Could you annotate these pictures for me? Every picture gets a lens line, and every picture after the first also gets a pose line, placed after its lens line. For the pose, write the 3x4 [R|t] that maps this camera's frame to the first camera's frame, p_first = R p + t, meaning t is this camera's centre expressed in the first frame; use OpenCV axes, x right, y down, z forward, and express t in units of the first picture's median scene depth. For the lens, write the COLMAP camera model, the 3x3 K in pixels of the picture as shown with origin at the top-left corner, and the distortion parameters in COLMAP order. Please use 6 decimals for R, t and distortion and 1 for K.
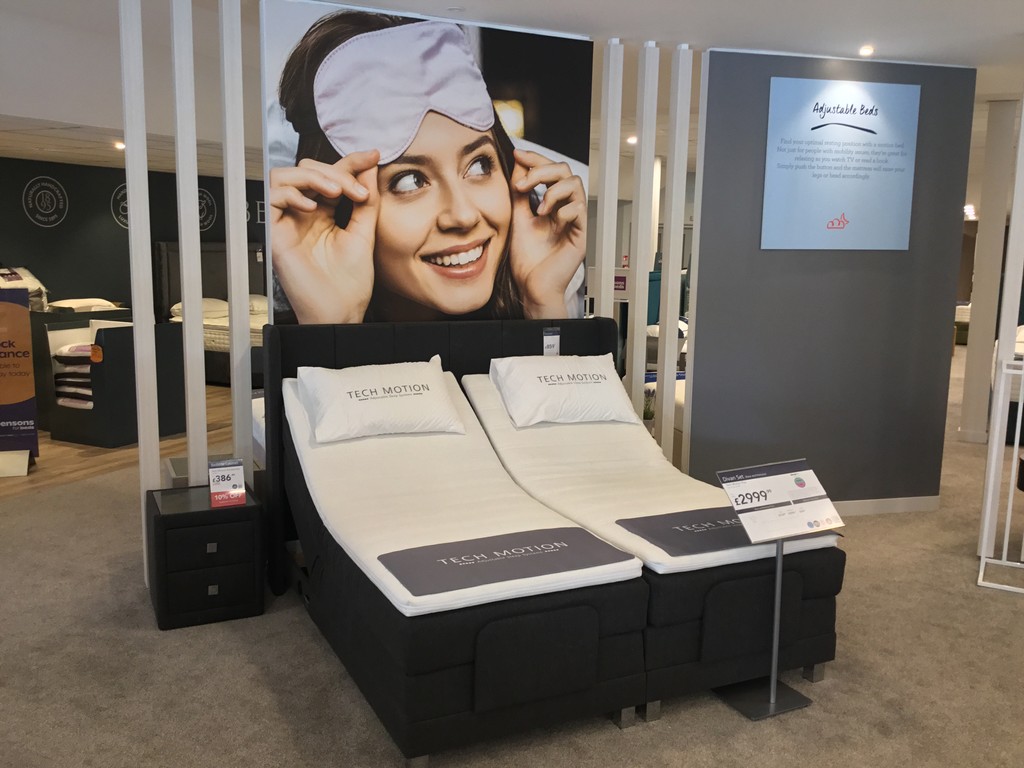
lens RADIAL K [[941.1, 0, 510.1], [0, 941.1, 384.6], [0, 0, 1]] dist [0.041413, 0.000000]
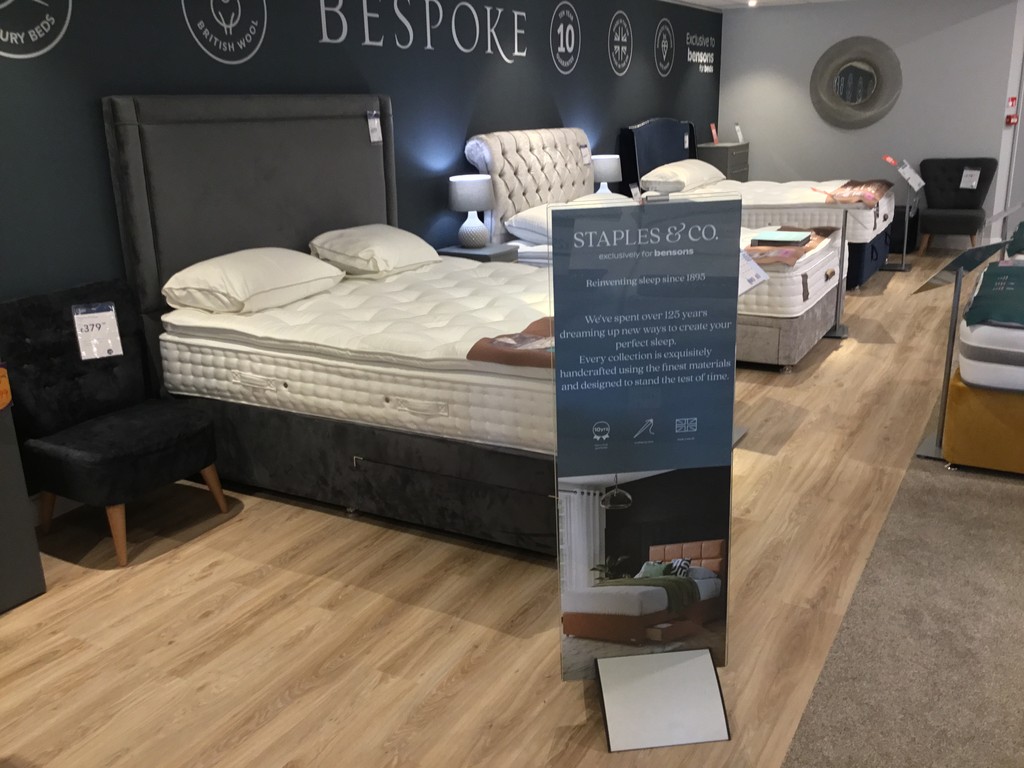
lens RADIAL K [[941.1, 0, 513.6], [0, 941.1, 384.1], [0, 0, 1]] dist [0.041413, 0.000000]
pose [[0.997876, -0.023679, -0.060682, -0.203524], [0.031854, 0.989988, 0.137513, -0.088931], [0.056819, -0.139153, 0.988639, 0.643876]]
